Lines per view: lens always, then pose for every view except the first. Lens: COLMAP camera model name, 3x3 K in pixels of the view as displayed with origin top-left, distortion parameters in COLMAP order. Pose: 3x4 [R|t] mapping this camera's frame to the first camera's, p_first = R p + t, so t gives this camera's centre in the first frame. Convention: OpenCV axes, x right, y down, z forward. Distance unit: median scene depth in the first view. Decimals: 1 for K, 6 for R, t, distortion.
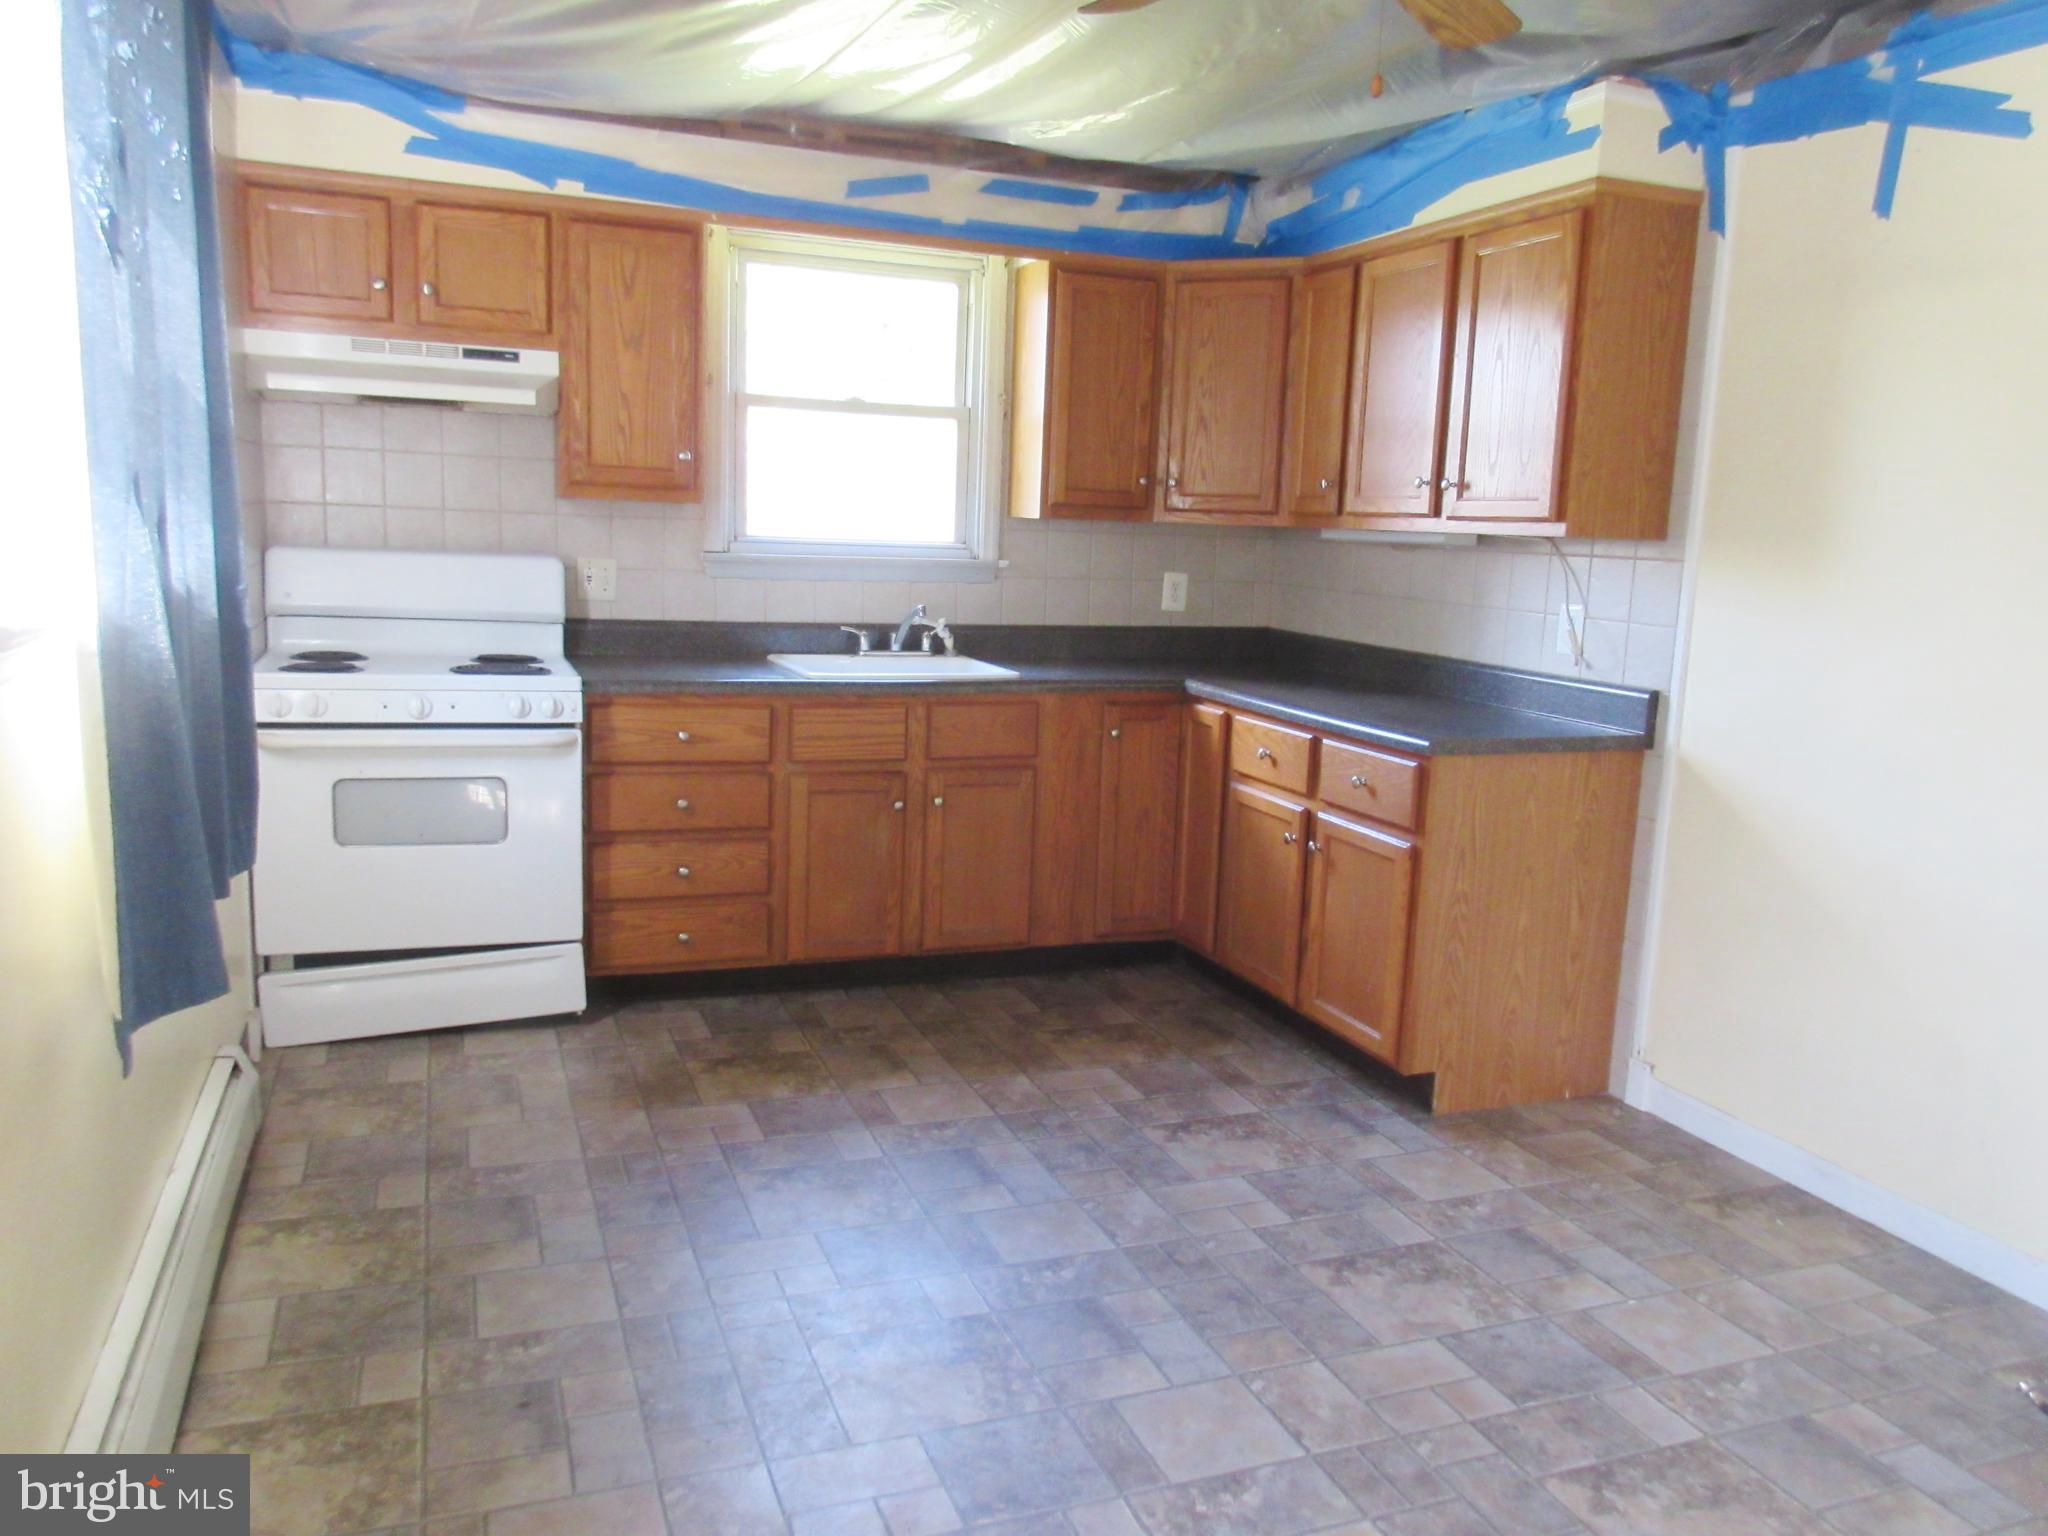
lens RADIAL K [[1522.1, 0, 1022.9], [0, 1522.1, 789.2], [0, 0, 1]] dist [-0.015117, -0.003272]
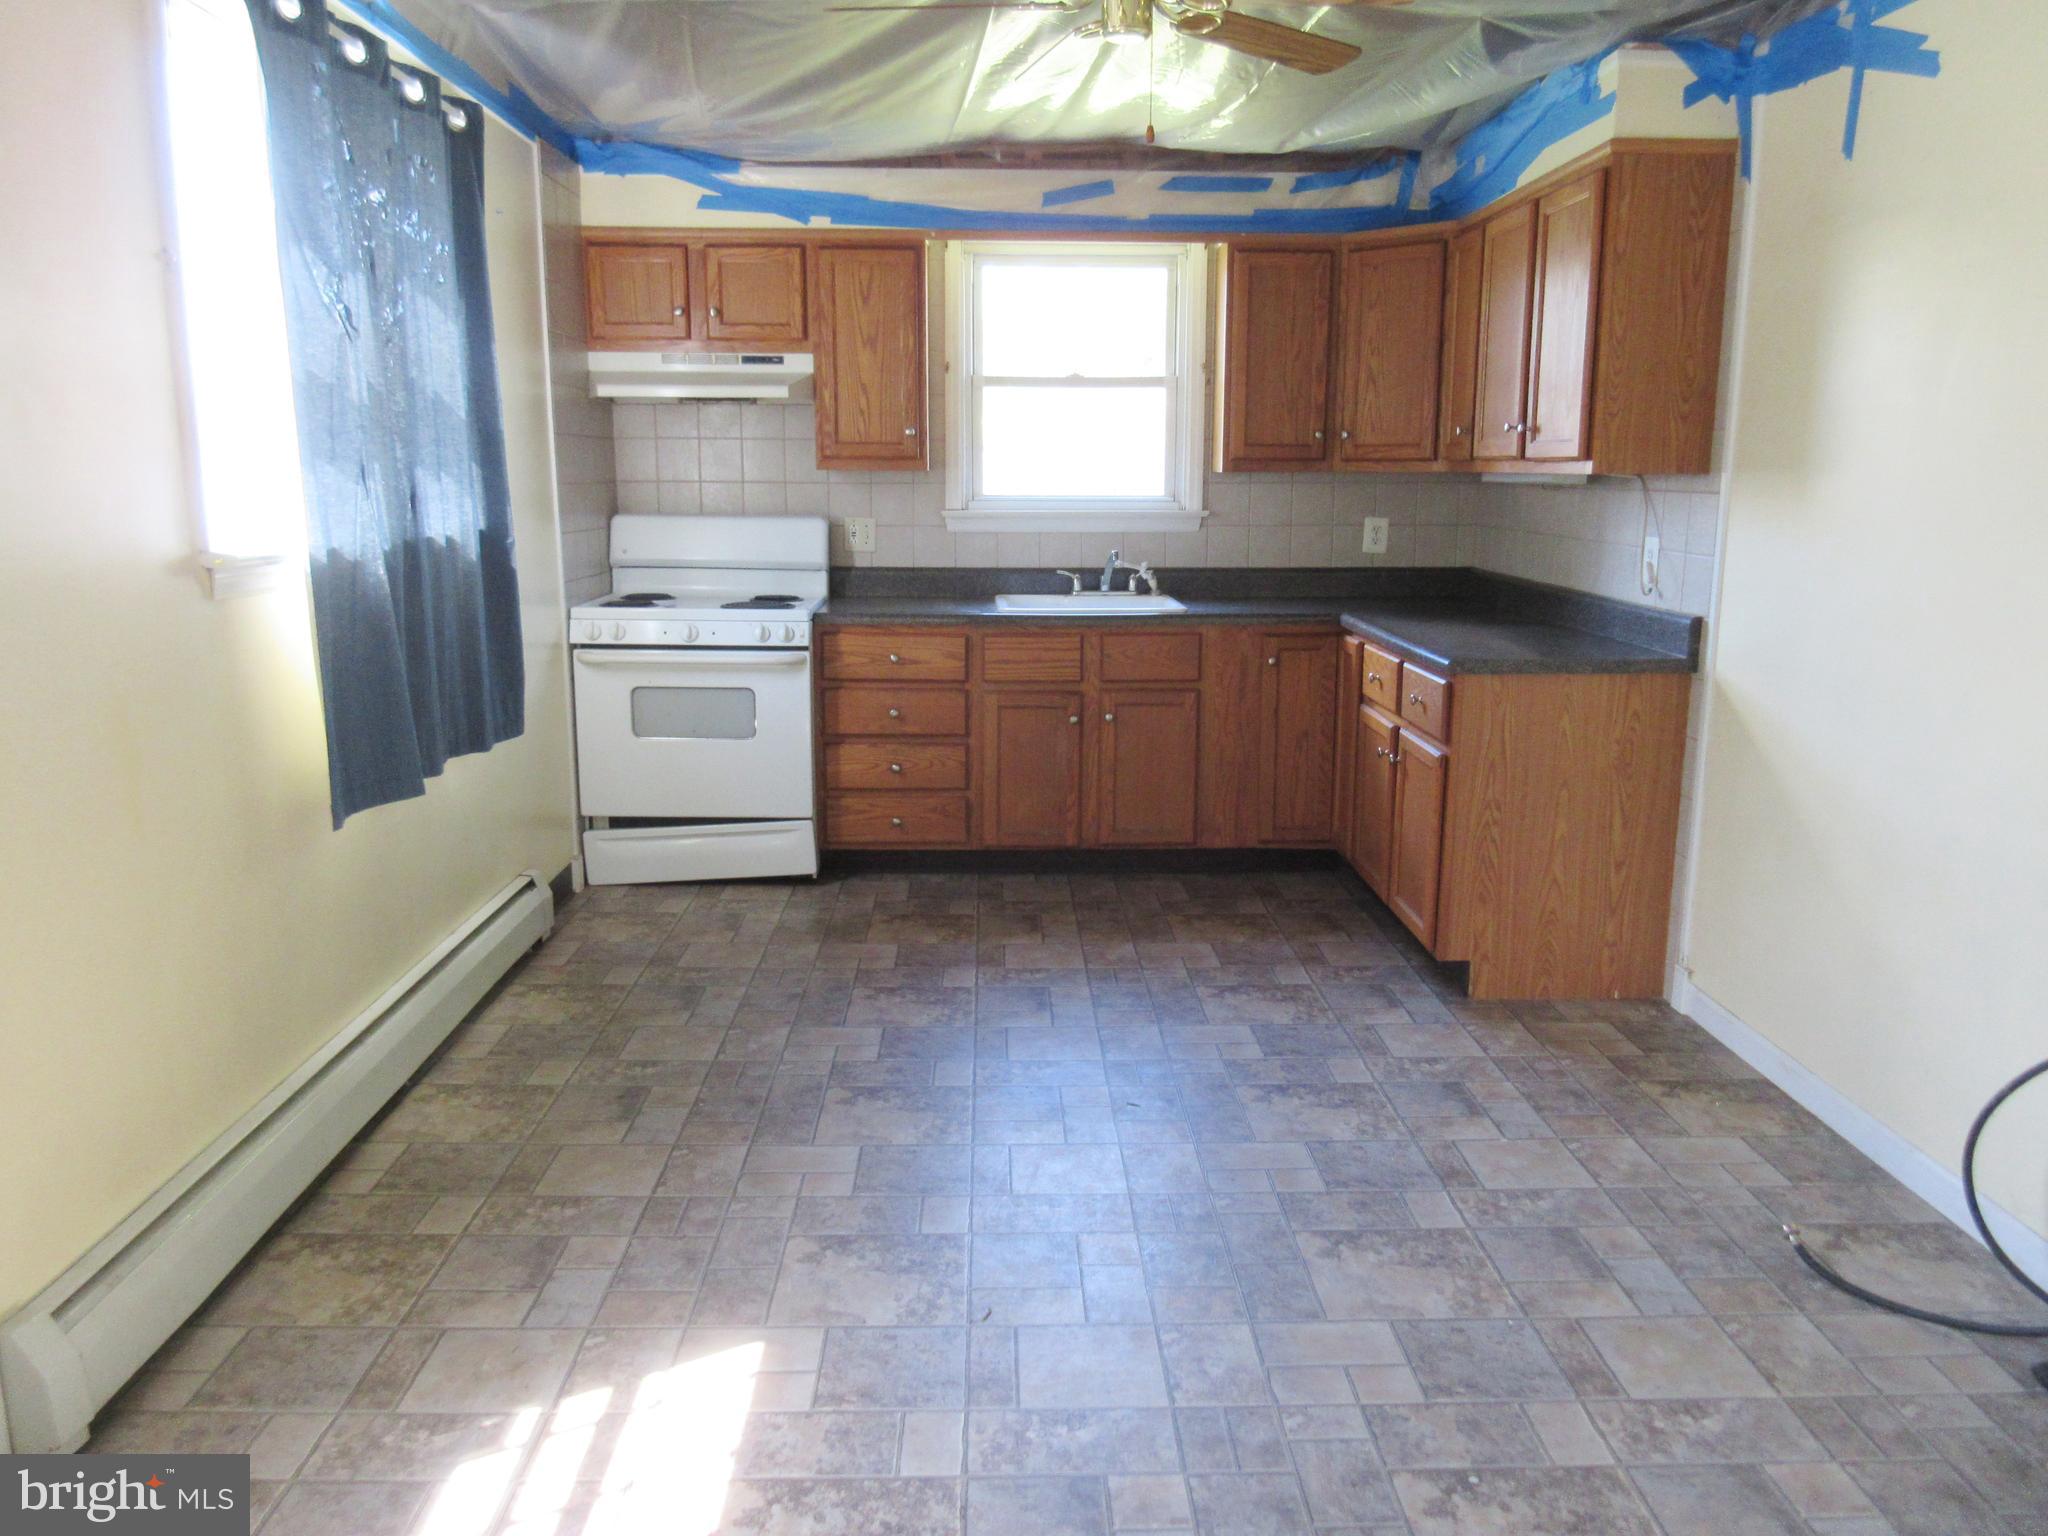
lens RADIAL K [[1513.3, 0, 1017.7], [0, 1513.3, 803.1], [0, 0, 1]] dist [-0.033084, -0.000012]
pose [[0.940682, 0.037097, -0.337254, 0.290323], [-0.025014, 0.998882, 0.040105, 0.030582], [0.338365, -0.029290, 0.940559, -0.132081]]
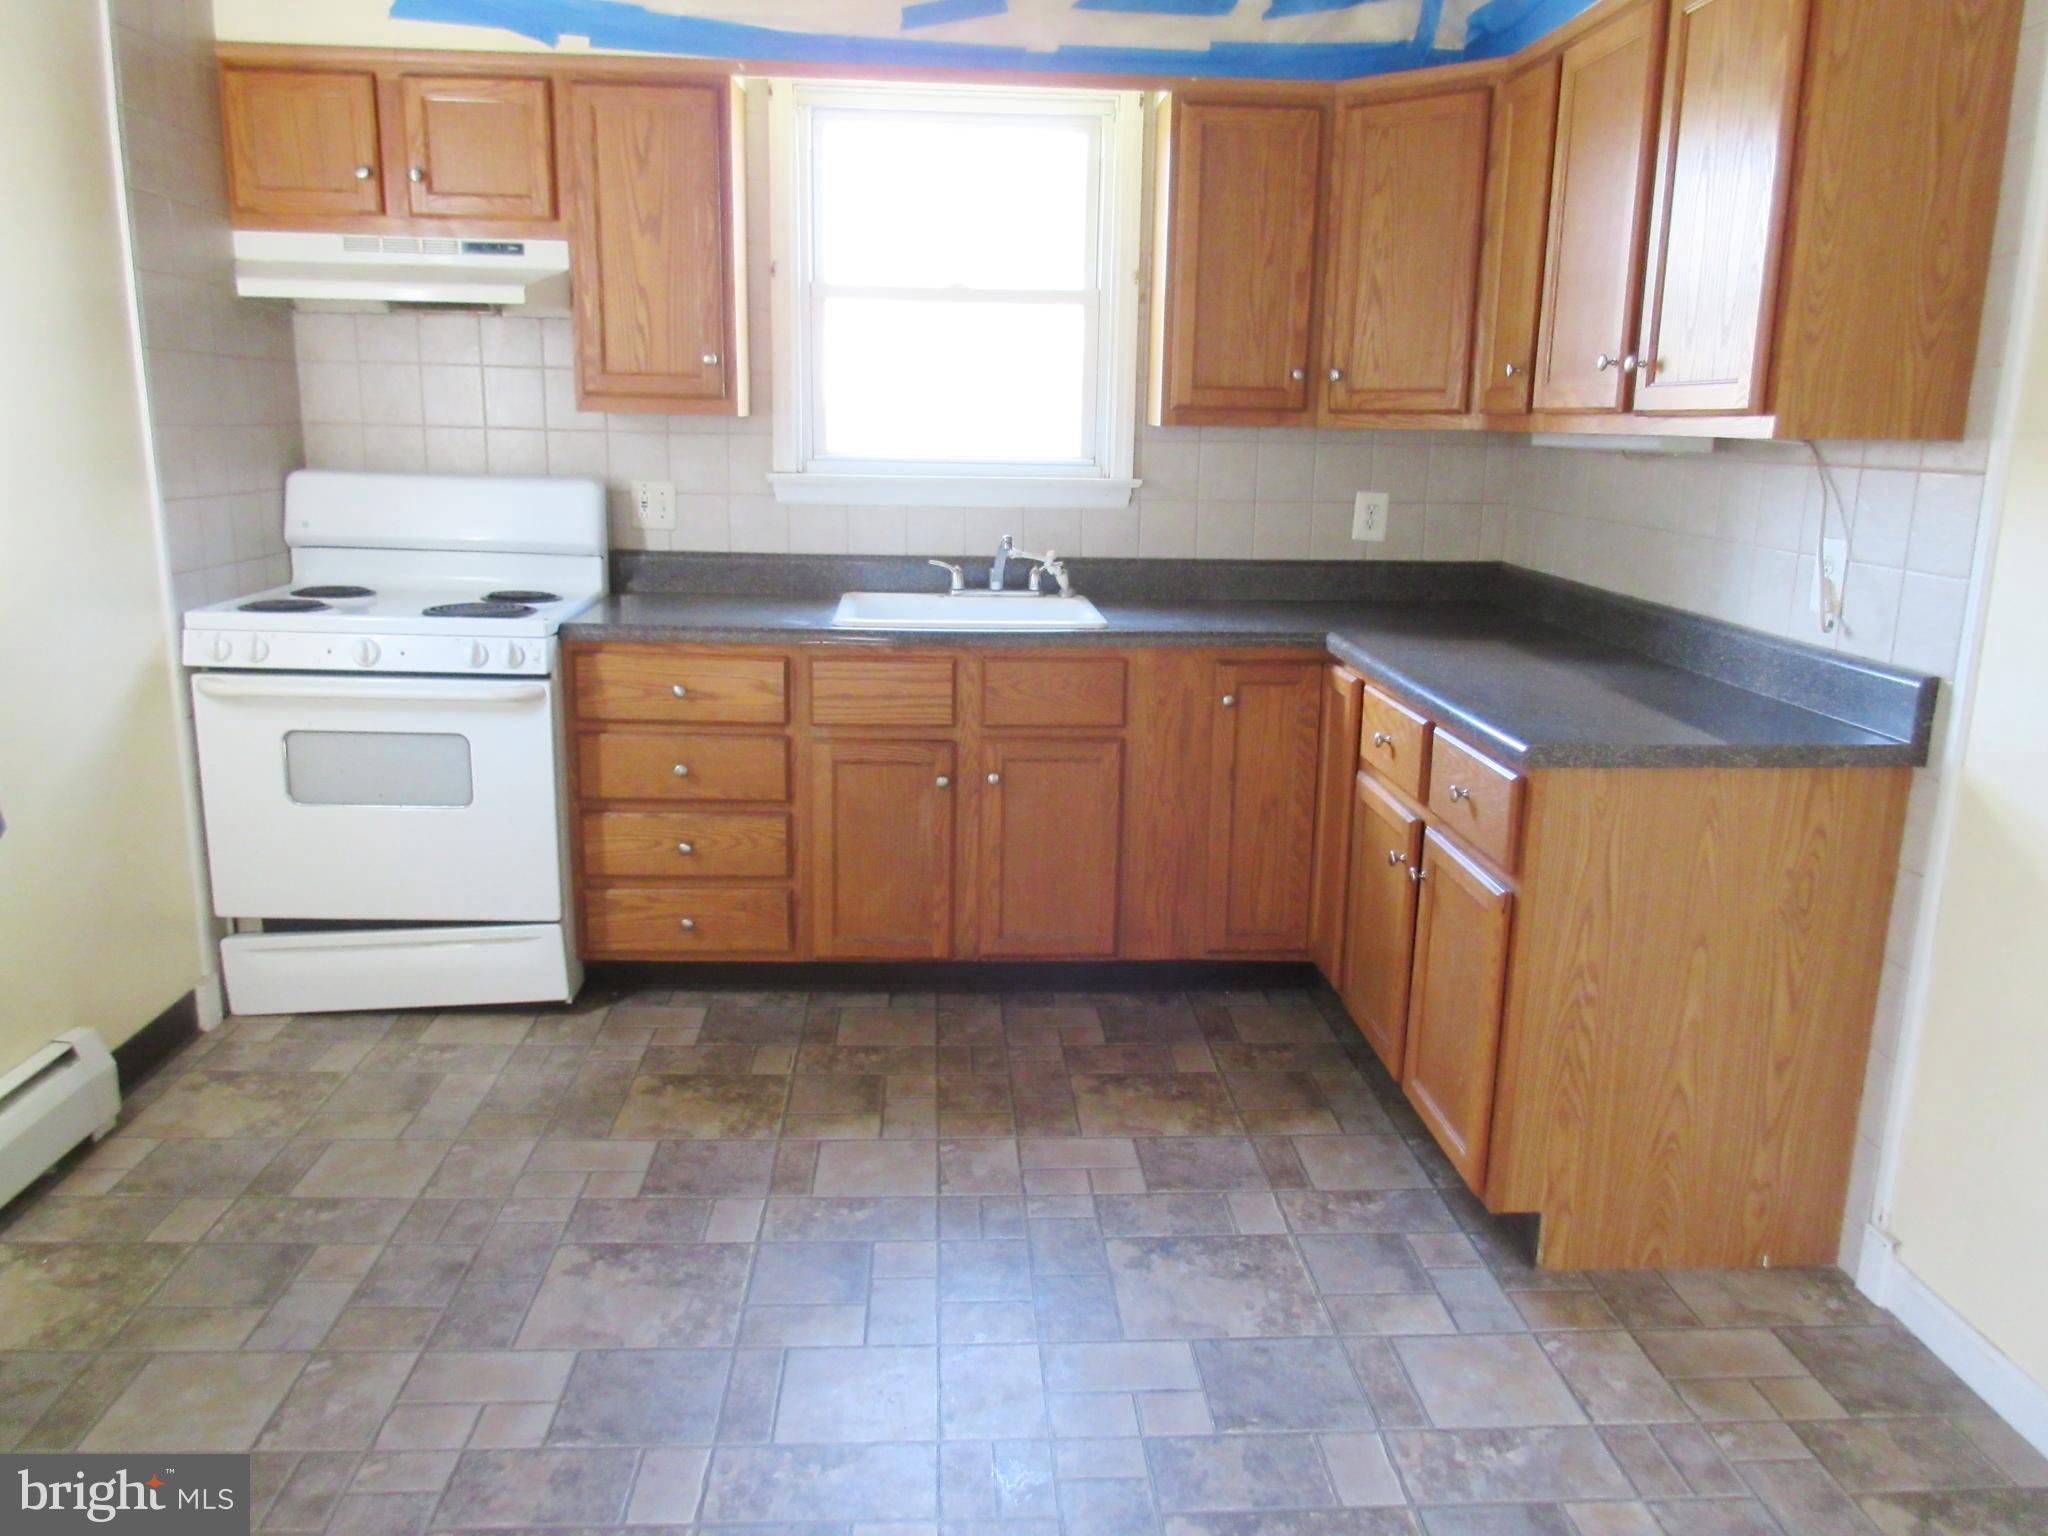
lens RADIAL K [[1522.1, 0, 1022.9], [0, 1522.1, 789.2], [0, 0, 1]] dist [-0.015117, -0.003272]
pose [[0.953753, 0.051708, -0.296111, 0.213027], [-0.035788, 0.997620, 0.058935, -0.036736], [0.298454, -0.045612, 0.953334, 0.239479]]
